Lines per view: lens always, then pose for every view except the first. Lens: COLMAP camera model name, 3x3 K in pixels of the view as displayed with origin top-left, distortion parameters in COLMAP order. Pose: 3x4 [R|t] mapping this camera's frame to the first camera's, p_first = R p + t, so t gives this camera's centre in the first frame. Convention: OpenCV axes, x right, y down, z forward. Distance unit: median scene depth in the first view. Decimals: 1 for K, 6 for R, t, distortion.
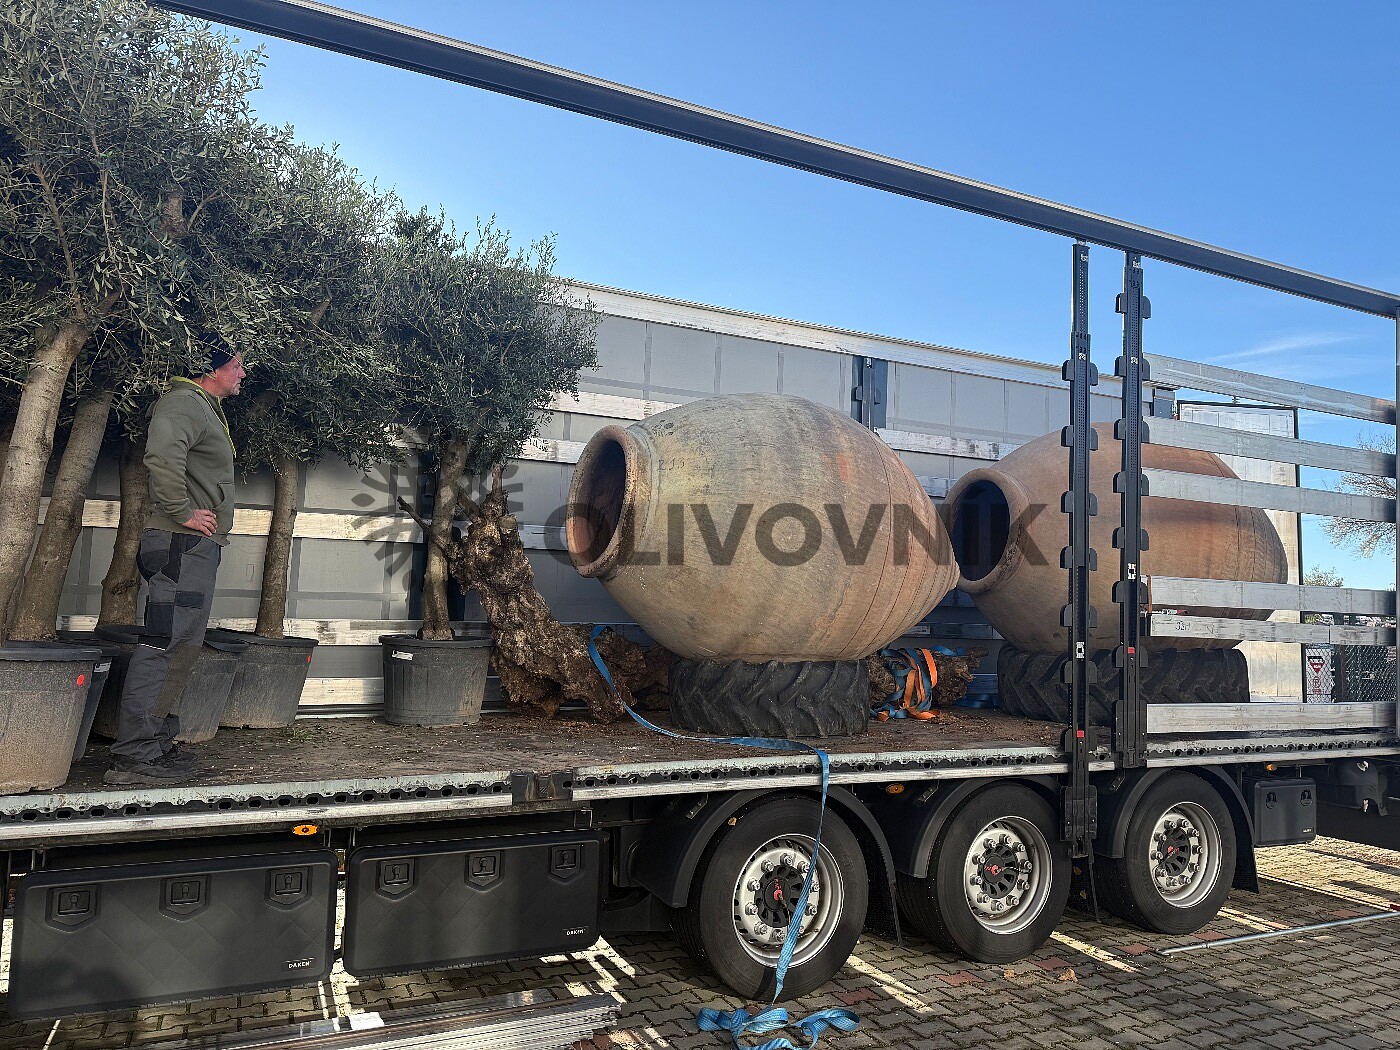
lens RADIAL K [[970.0, 0, 700.6], [0, 970.0, 533.4], [0, 0, 1]] dist [0.040806, -0.053617]
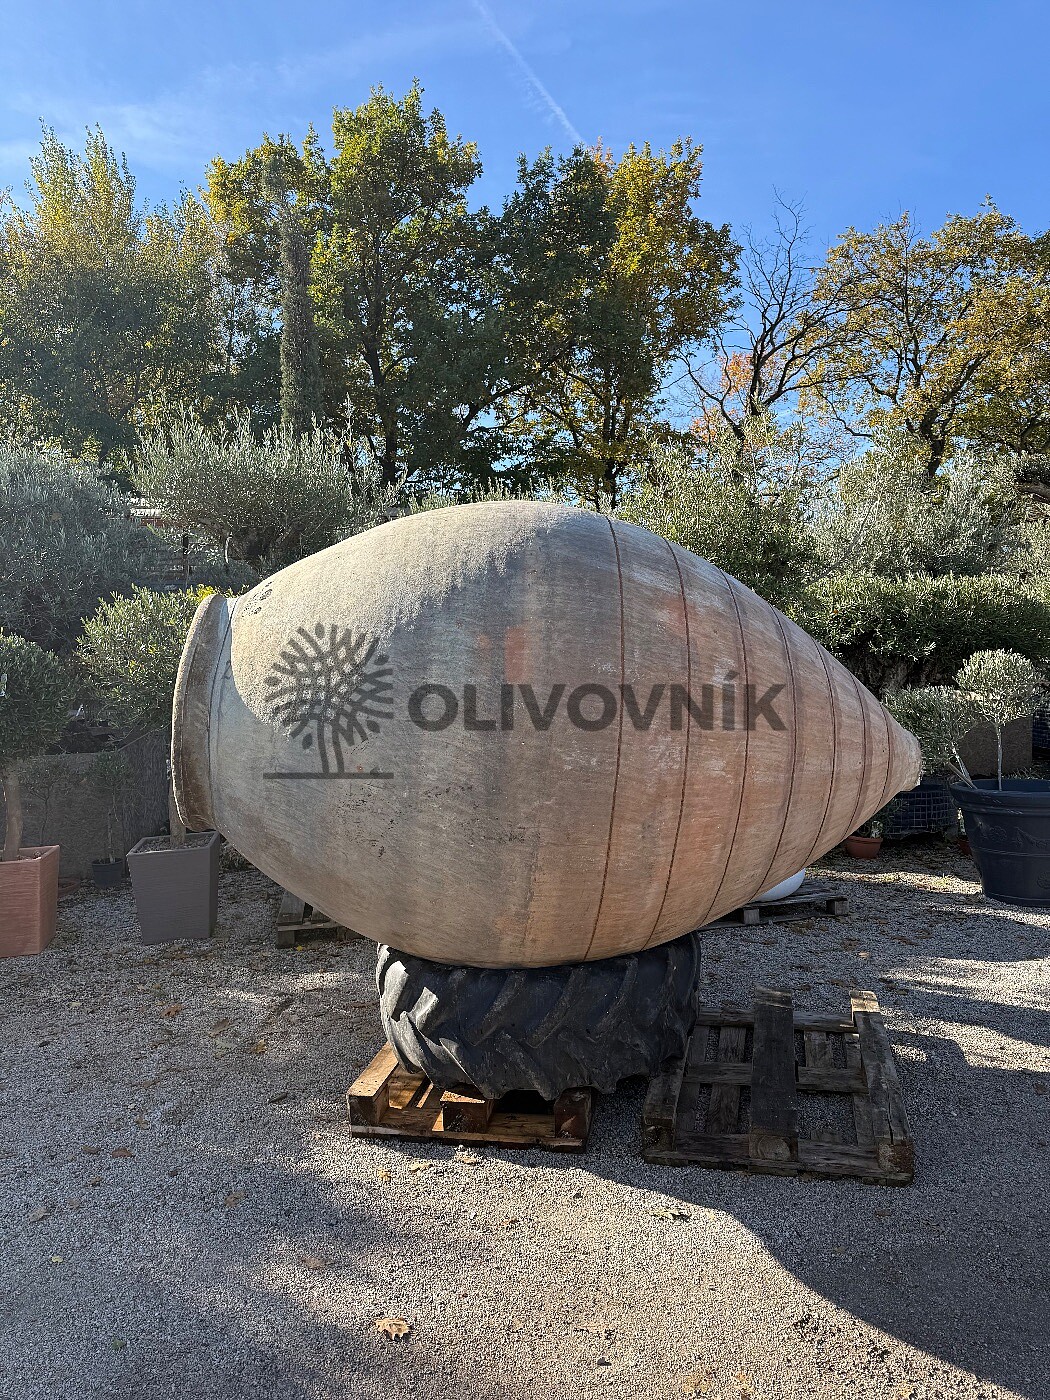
lens RADIAL K [[978.7, 0, 544.7], [0, 978.7, 676.4], [0, 0, 1]] dist [0.085067, -0.120408]
pose [[0.901727, -0.031677, -0.431143, 0.401263], [0.087707, 0.989976, 0.110700, -0.115787], [0.423315, -0.137636, 0.895467, 0.514582]]
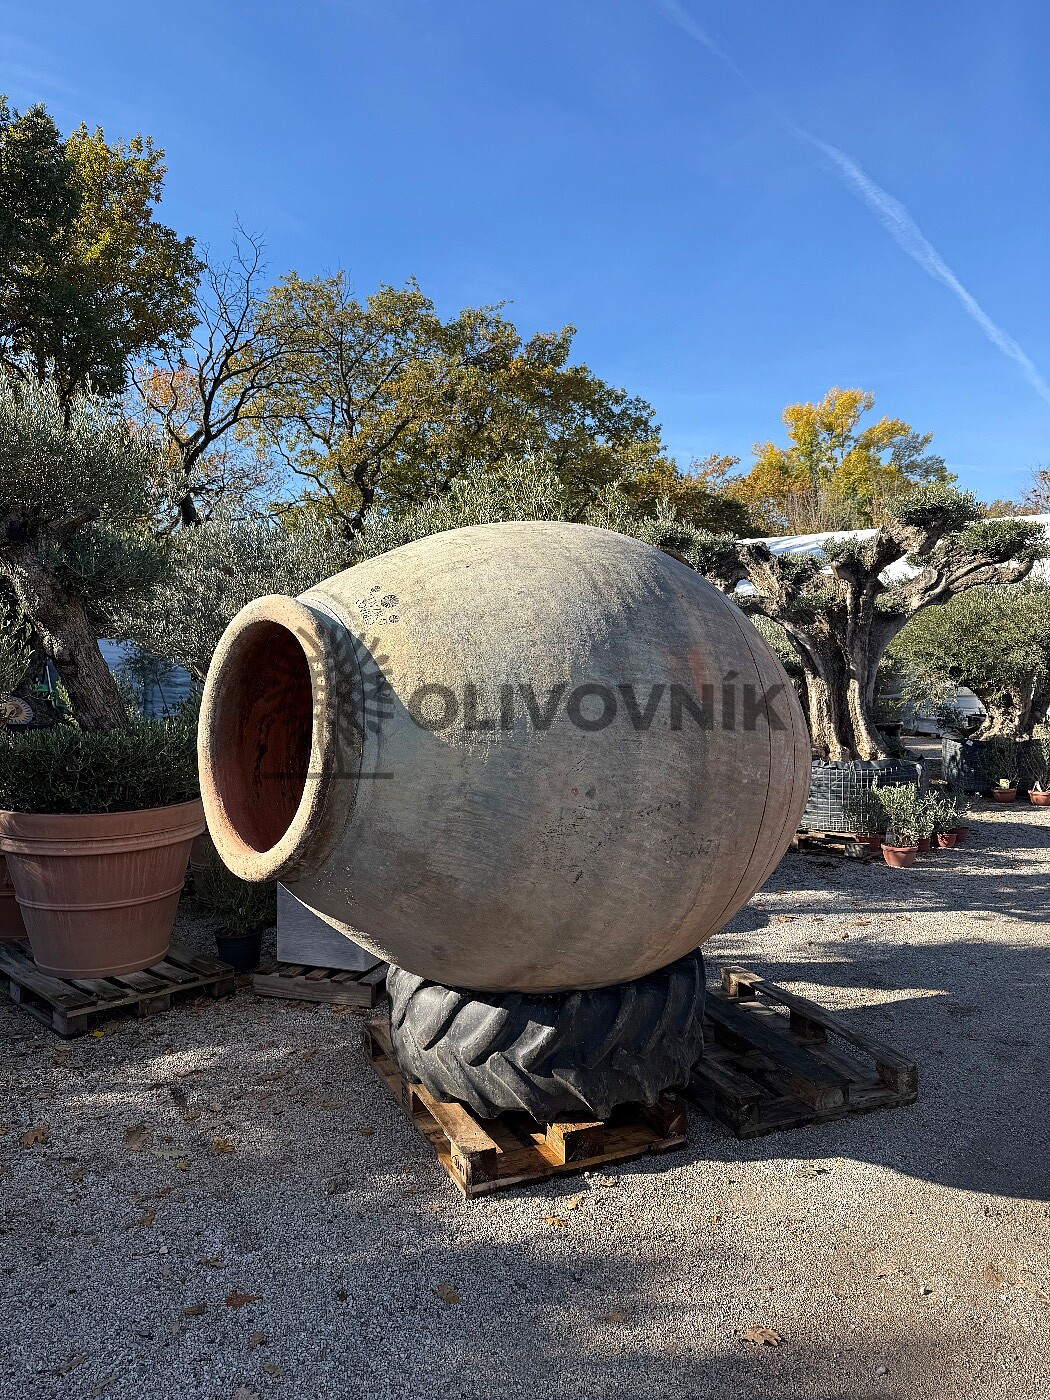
lens RADIAL K [[961.0, 0, 525.3], [0, 961.0, 698.4], [0, 0, 1]] dist [0.151791, -0.277743]
pose [[0.986140, -0.025016, 0.164020, -0.048468], [0.003168, 0.991227, 0.132135, -0.130377], [-0.165887, -0.129784, 0.977567, 0.461976]]
